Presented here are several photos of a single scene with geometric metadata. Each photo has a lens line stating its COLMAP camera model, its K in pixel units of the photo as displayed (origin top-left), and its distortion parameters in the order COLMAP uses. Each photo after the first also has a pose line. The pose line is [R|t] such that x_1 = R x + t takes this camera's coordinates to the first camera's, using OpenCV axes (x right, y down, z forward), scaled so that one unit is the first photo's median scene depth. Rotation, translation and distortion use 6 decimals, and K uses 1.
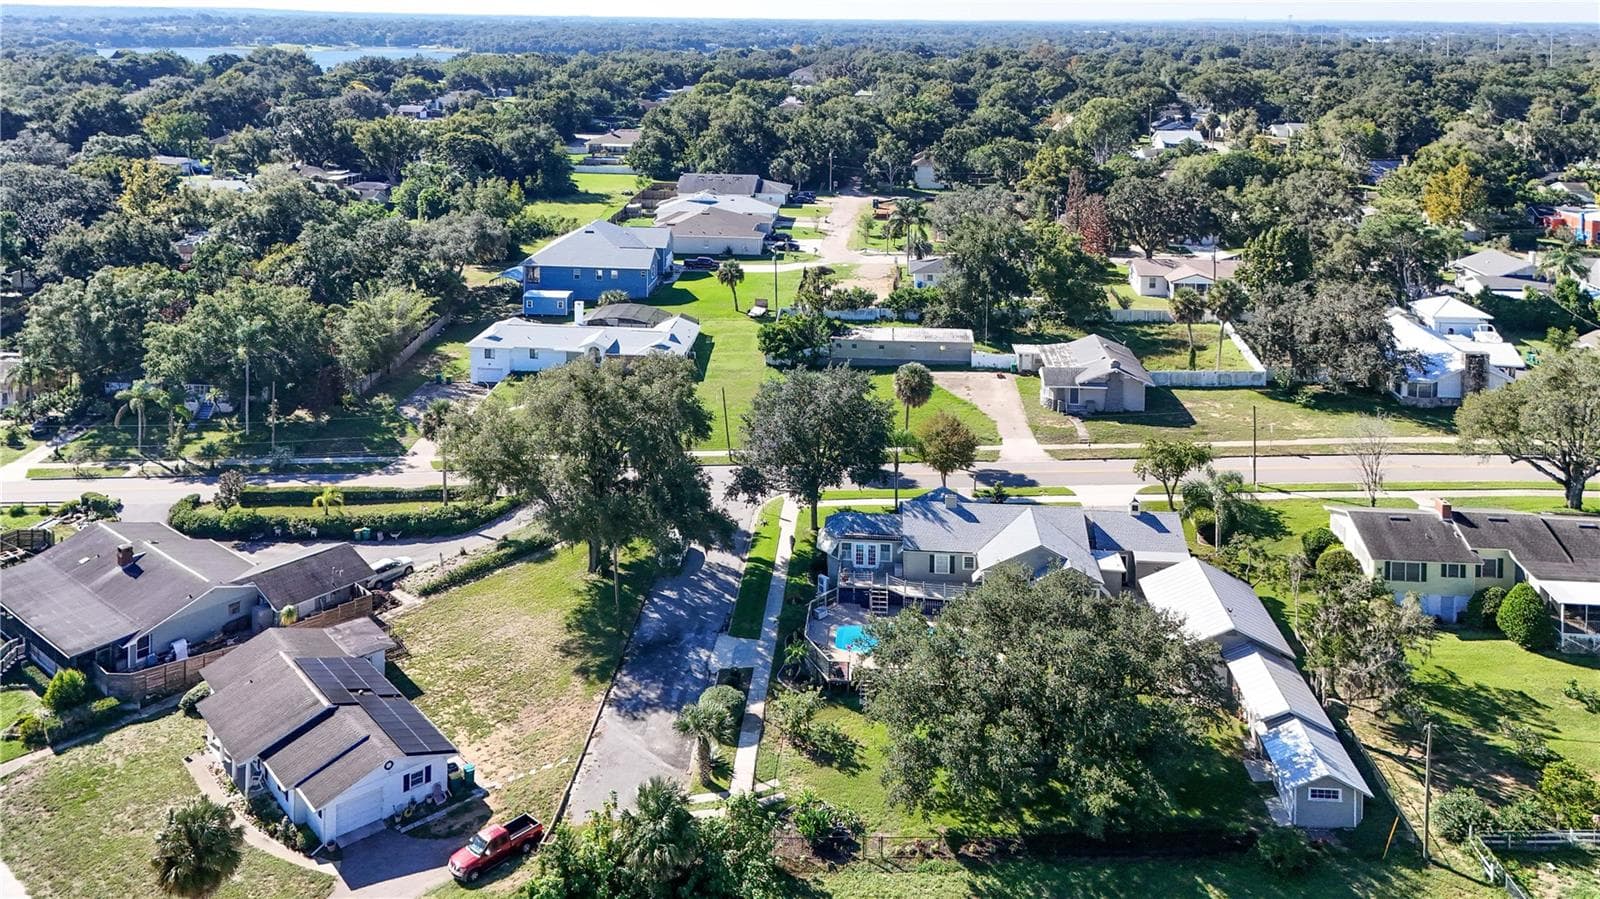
lens RADIAL K [[1140.5, 0, 731.1], [0, 1140.5, 447.9], [0, 0, 1]] dist [0.060908, -0.062241]
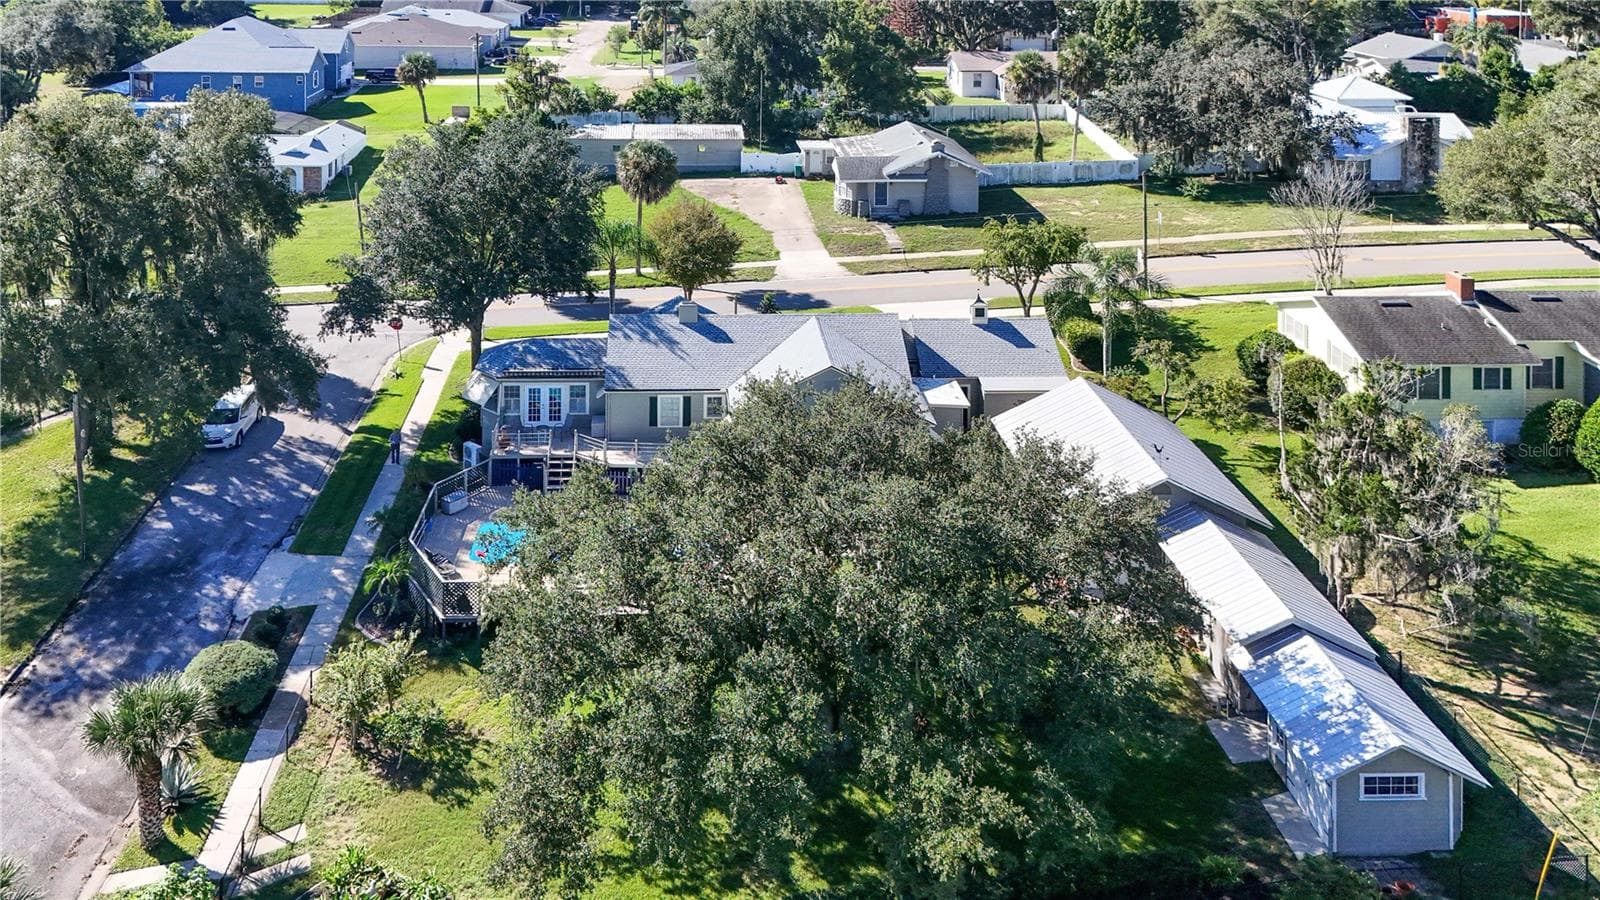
lens RADIAL K [[1164.1, 0, 795.6], [0, 1164.1, 449.8], [0, 0, 1]] dist [0.084224, -0.088707]
pose [[0.975165, -0.019398, 0.220627, 0.124160], [0.009557, 0.998915, 0.045588, 0.101471], [-0.221272, -0.042348, 0.974292, 0.436292]]
